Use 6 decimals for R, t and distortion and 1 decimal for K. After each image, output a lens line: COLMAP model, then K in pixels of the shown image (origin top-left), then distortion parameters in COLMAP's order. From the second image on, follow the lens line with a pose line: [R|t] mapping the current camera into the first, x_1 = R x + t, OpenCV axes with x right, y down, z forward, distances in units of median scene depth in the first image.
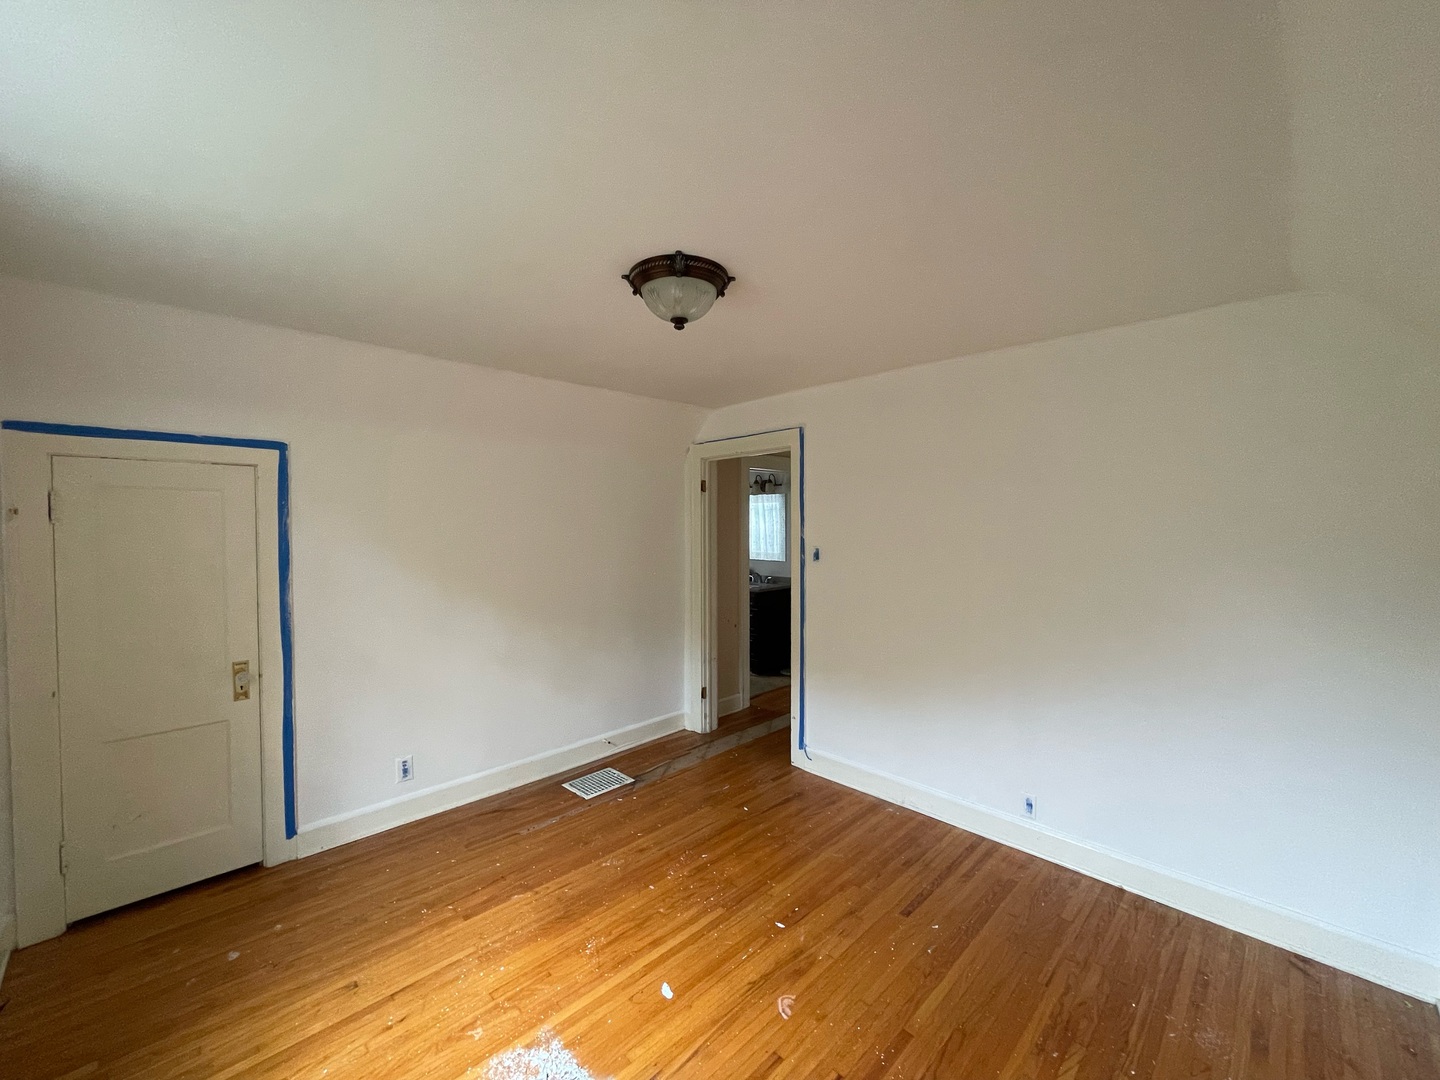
lens RADIAL K [[584.1, 0, 718.7], [0, 584.1, 535.8], [0, 0, 1]] dist [-0.004005, 0.000011]
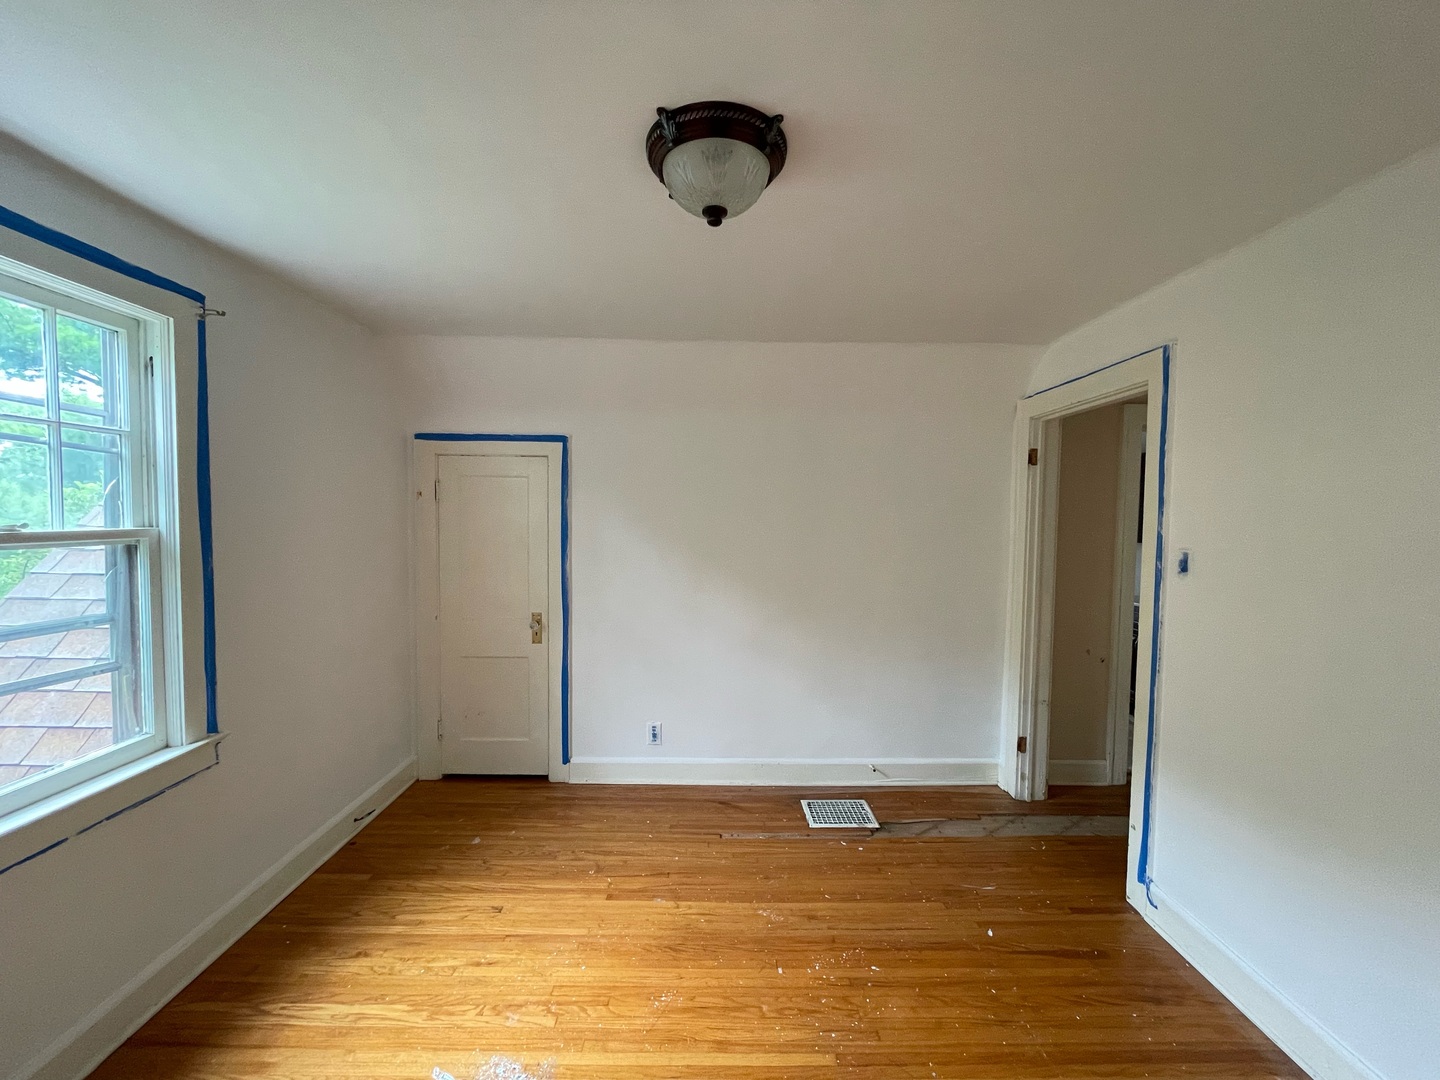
lens RADIAL K [[584.1, 0, 721.2], [0, 584.1, 536.1], [0, 0, 1]] dist [-0.004005, 0.000011]
pose [[0.714579, 0.040905, -0.698358, 0.301334], [-0.028378, 0.999162, 0.029487, 0.001538], [0.698979, -0.001253, 0.715141, 0.336540]]
